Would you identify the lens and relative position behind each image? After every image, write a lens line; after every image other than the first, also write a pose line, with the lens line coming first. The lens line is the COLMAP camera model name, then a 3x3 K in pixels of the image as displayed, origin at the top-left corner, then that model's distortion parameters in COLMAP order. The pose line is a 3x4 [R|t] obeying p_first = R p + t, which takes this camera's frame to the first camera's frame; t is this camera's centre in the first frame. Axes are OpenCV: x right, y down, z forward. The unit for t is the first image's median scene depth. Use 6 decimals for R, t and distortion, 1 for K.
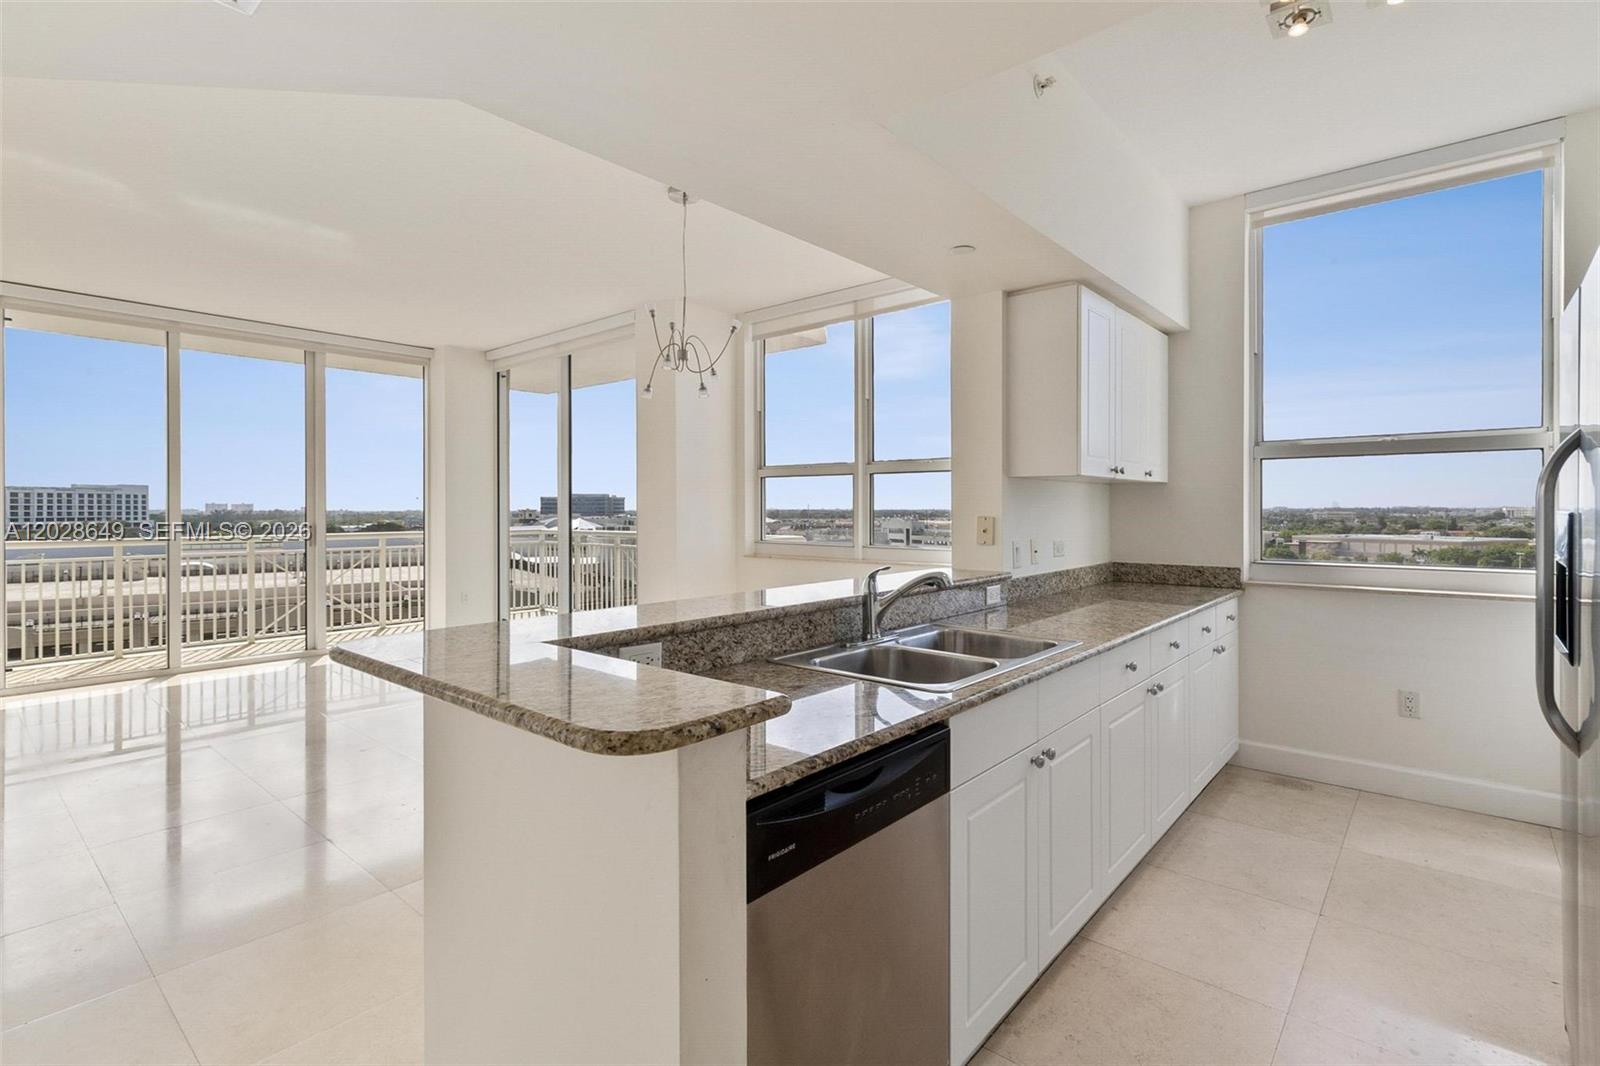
lens RADIAL K [[752.3, 0, 813.7], [0, 752.3, 516.6], [0, 0, 1]] dist [0.010297, -0.001760]
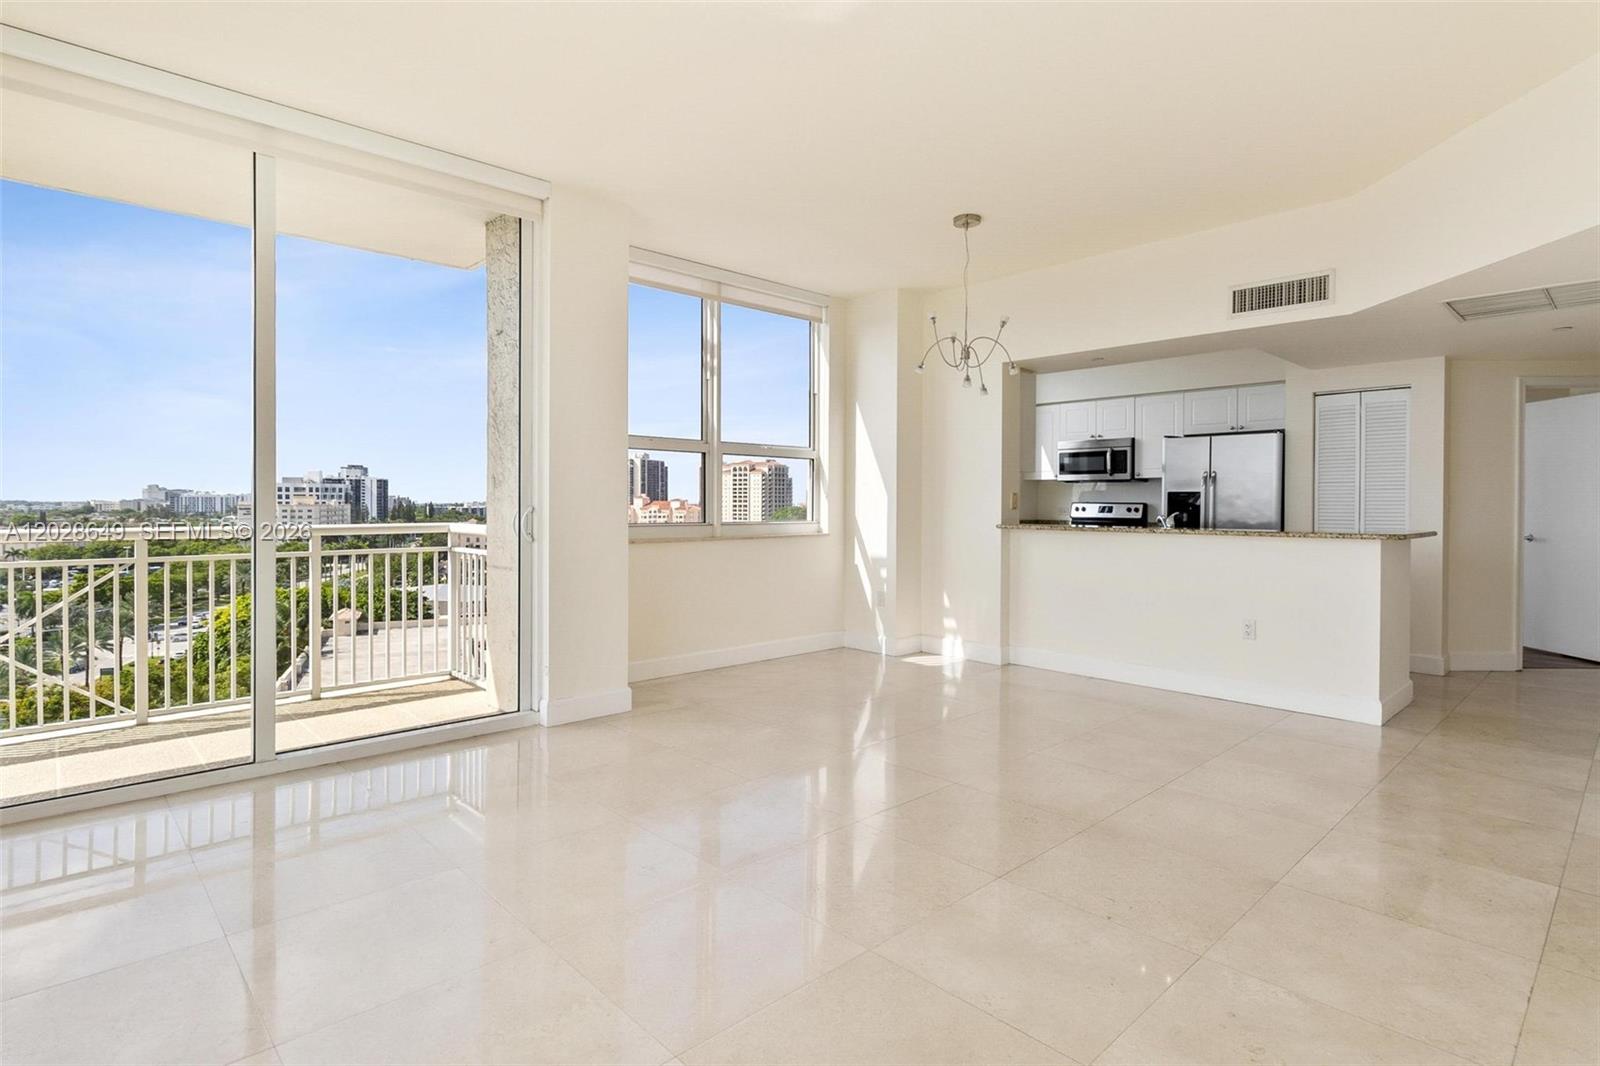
lens RADIAL K [[813.6, 0, 806.8], [0, 813.6, 510.7], [0, 0, 1]] dist [0.002422, -0.000150]
pose [[0.112132, -0.006784, 0.993670, -0.931739], [0.006837, 0.999958, 0.006055, 0.014064], [-0.993670, 0.006115, 0.112174, 0.693415]]
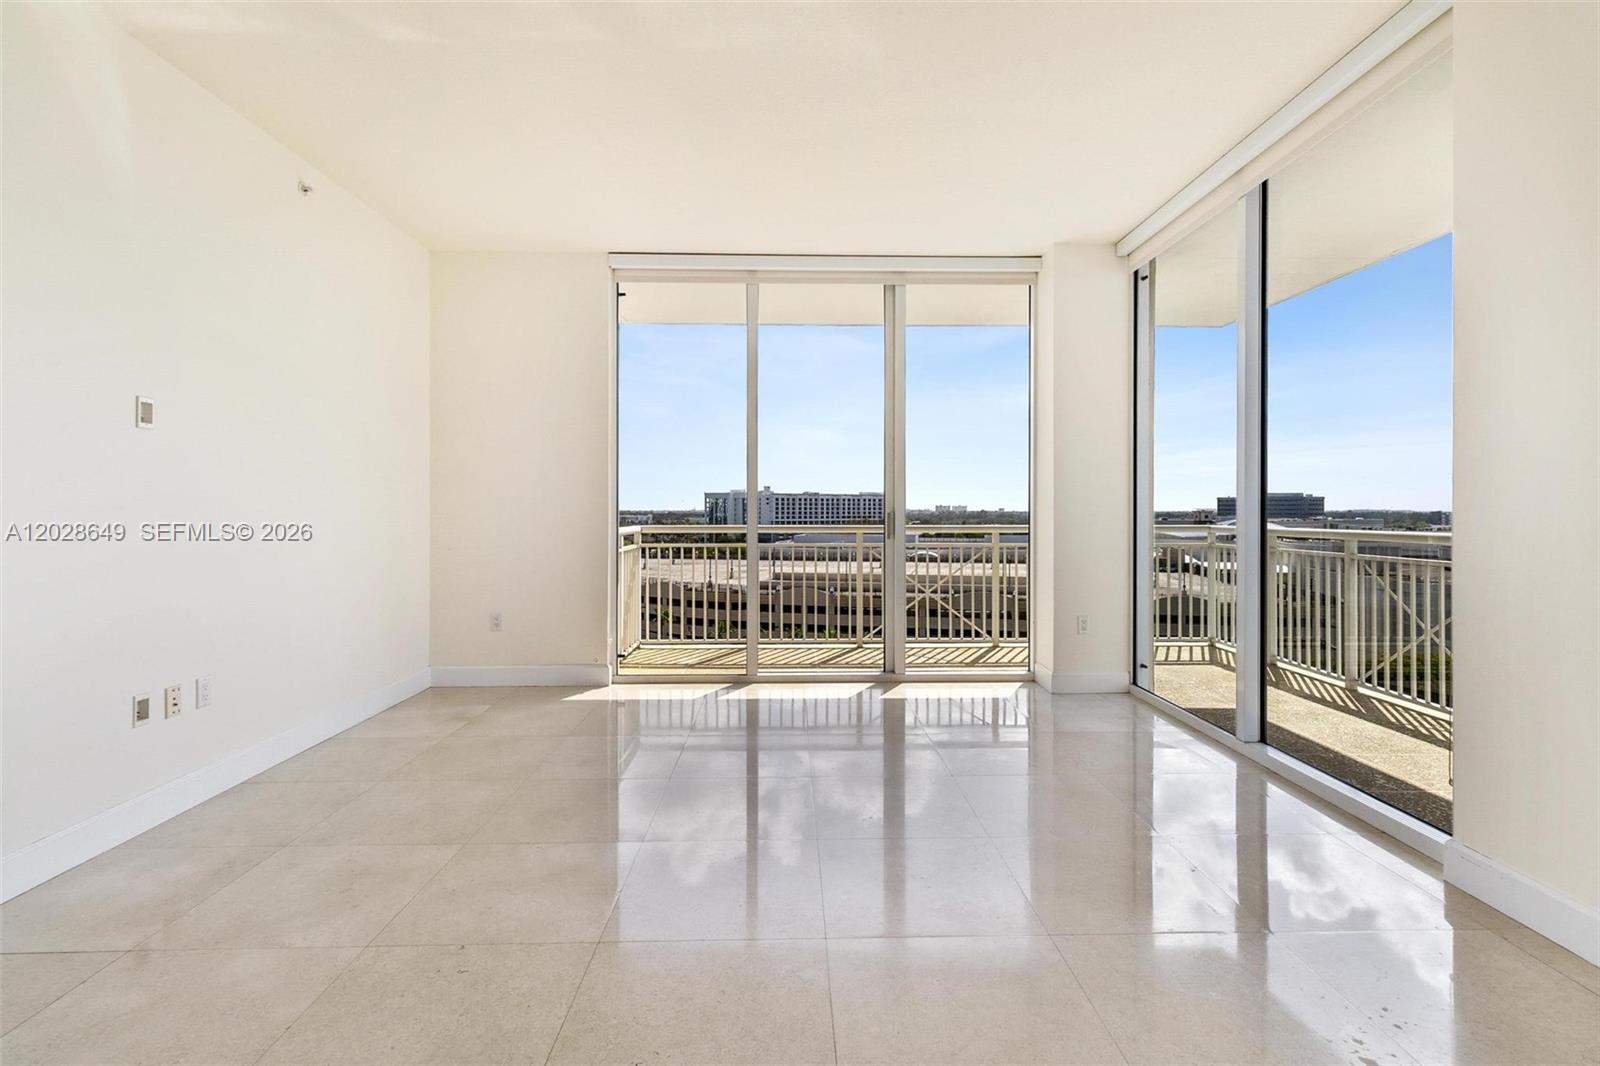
lens RADIAL K [[752.3, 0, 808.9], [0, 752.3, 512.0], [0, 0, 1]] dist [0.010297, -0.001760]
pose [[0.664325, 0.002783, -0.747438, -0.163345], [-0.008477, 0.999957, -0.003811, 0.017728], [0.747396, 0.008868, 0.664320, 0.482191]]
